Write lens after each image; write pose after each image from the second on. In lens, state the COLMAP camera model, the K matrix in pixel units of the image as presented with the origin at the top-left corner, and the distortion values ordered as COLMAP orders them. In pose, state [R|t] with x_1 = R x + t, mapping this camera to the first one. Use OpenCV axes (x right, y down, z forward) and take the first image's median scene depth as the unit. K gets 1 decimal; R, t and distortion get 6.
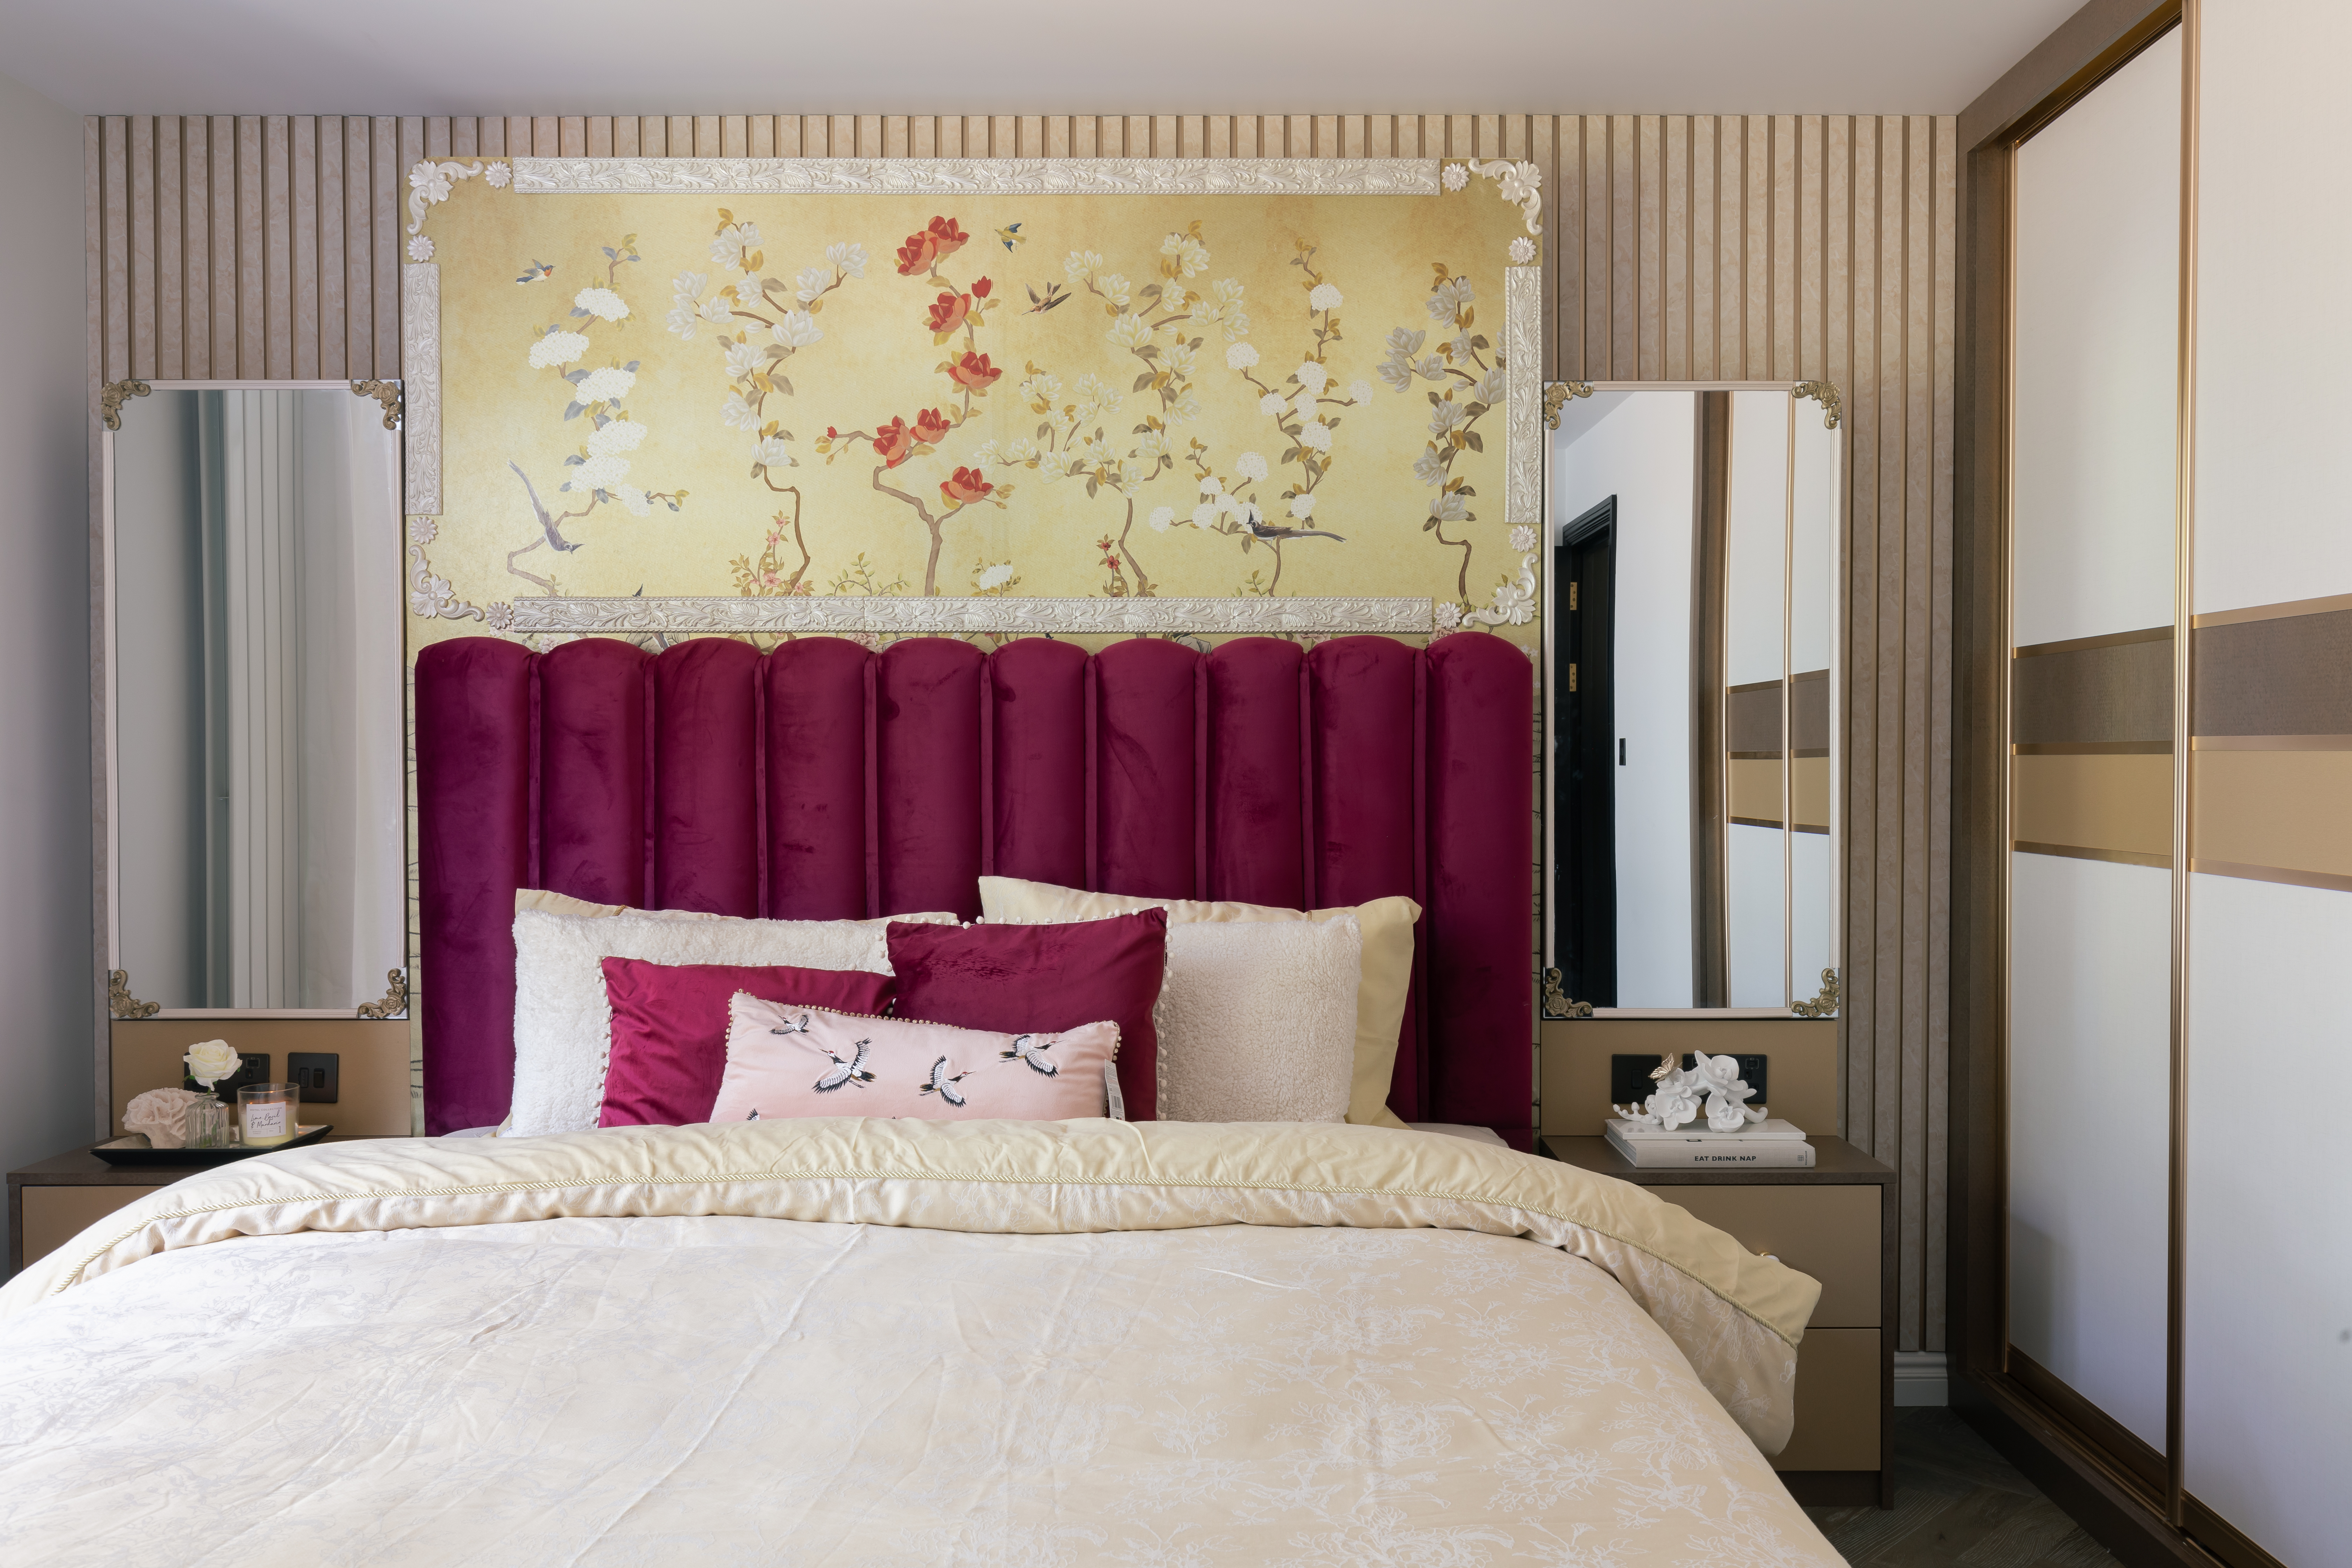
lens RADIAL K [[1878.9, 0, 1177.9], [0, 1878.9, 786.4], [0, 0, 1]] dist [0.006966, 0.002290]
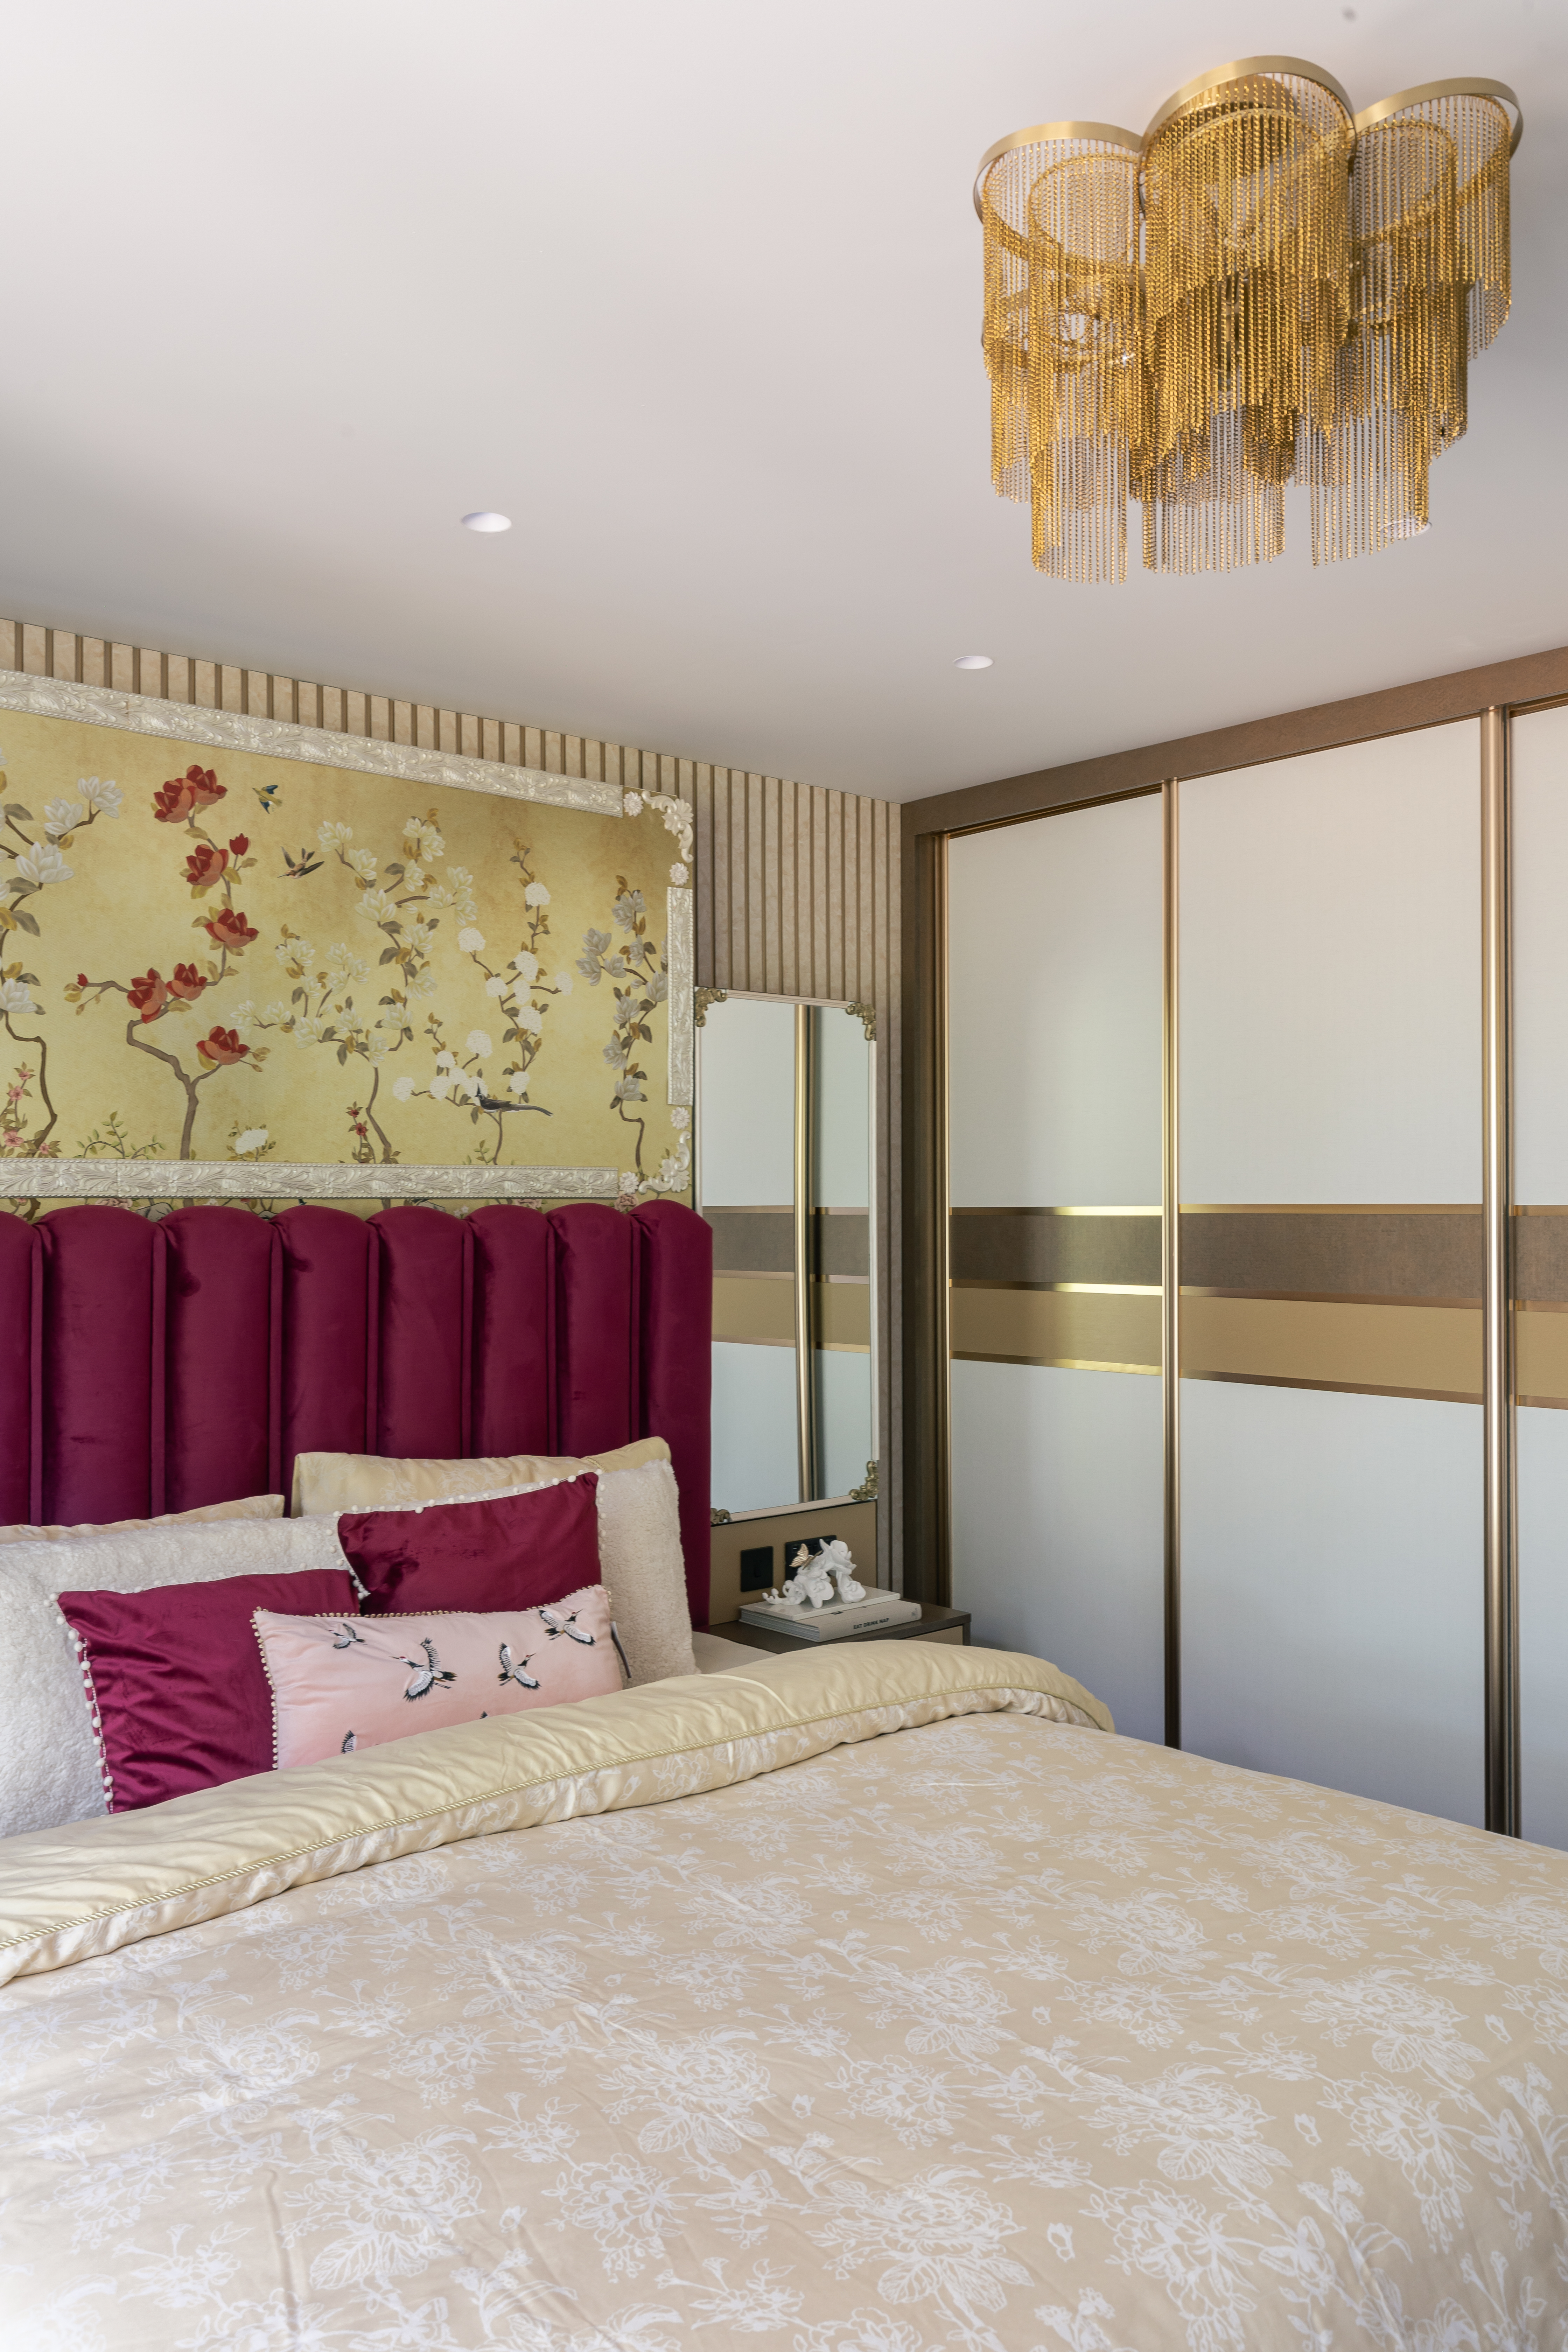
lens RADIAL K [[1817.5, 0, 784.8], [0, 1817.5, 1171.5], [0, 0, 1]] dist [0.010618, -0.001333]
pose [[0.744528, 0.008808, 0.667533, -0.523460], [0.013906, 0.999491, -0.028698, -0.064971], [-0.667446, 0.030649, 0.744027, 0.113733]]
